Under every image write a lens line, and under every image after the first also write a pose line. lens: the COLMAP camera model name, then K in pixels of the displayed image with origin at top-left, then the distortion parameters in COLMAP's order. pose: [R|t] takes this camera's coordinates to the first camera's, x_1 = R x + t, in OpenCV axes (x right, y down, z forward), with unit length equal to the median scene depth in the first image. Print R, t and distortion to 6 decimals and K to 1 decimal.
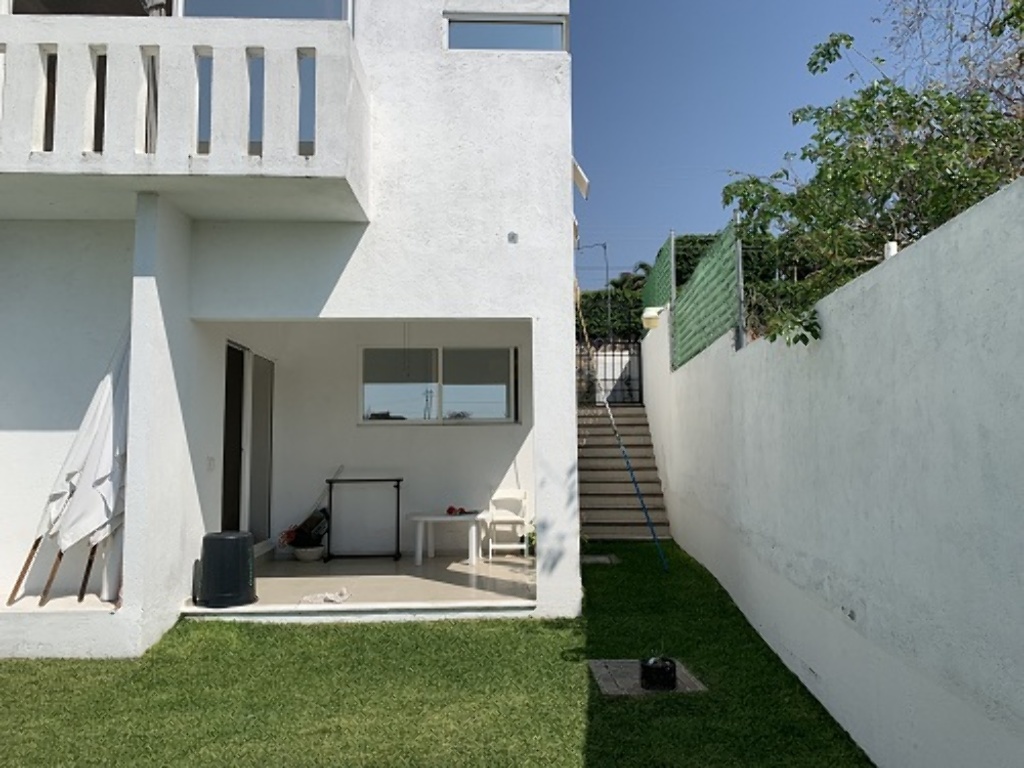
lens RADIAL K [[789.7, 0, 516.9], [0, 789.7, 379.8], [0, 0, 1]] dist [0.023927, -0.013180]
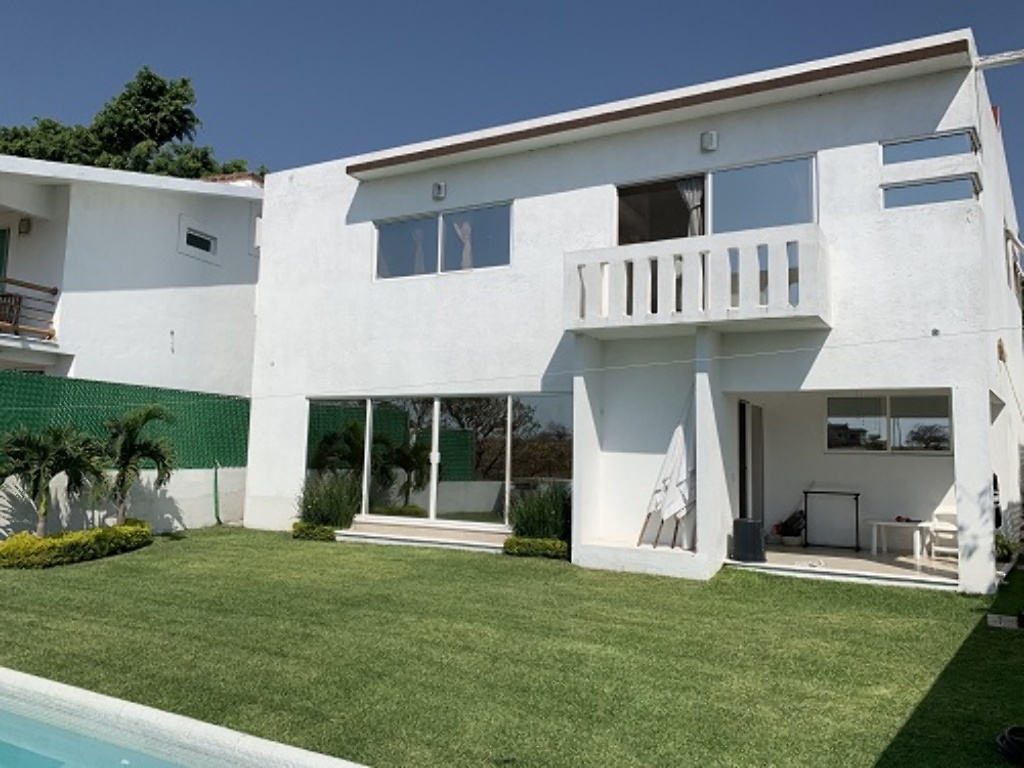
lens RADIAL K [[789.7, 0, 515.9], [0, 789.7, 364.8], [0, 0, 1]] dist [0.023927, -0.013180]
pose [[0.849886, -0.028930, -0.526172, 0.107844], [0.012766, 0.999329, -0.034324, -0.079765], [0.526812, 0.022454, 0.849685, -0.671778]]
